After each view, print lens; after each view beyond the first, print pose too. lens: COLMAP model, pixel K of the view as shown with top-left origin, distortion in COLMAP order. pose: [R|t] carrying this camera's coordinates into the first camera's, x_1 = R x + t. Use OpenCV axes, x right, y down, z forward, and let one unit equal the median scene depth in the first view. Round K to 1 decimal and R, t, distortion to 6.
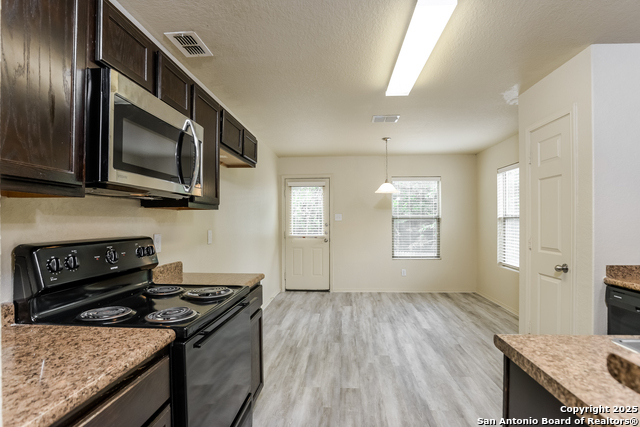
lens RADIAL K [[318.6, 0, 323.7], [0, 318.6, 219.7], [0, 0, 1]] dist [-0.016170, 0.001355]
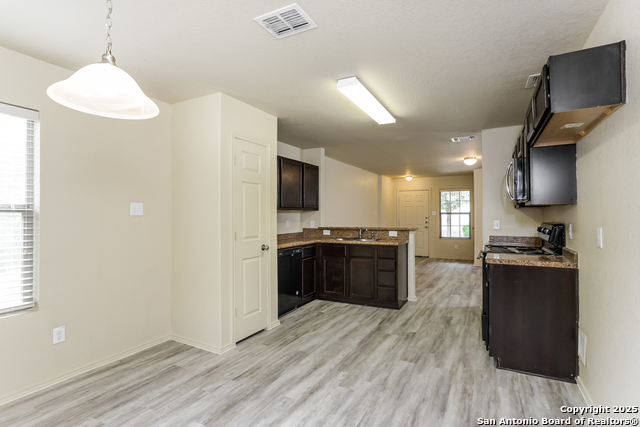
lens RADIAL K [[318.6, 0, 320.2], [0, 318.6, 213.9], [0, 0, 1]] dist [-0.016170, 0.001355]
pose [[-0.908450, 0.006497, 0.417944, -0.105329], [0.003452, 0.999962, -0.008042, 0.005747], [-0.417980, -0.005863, -0.908437, 2.066812]]
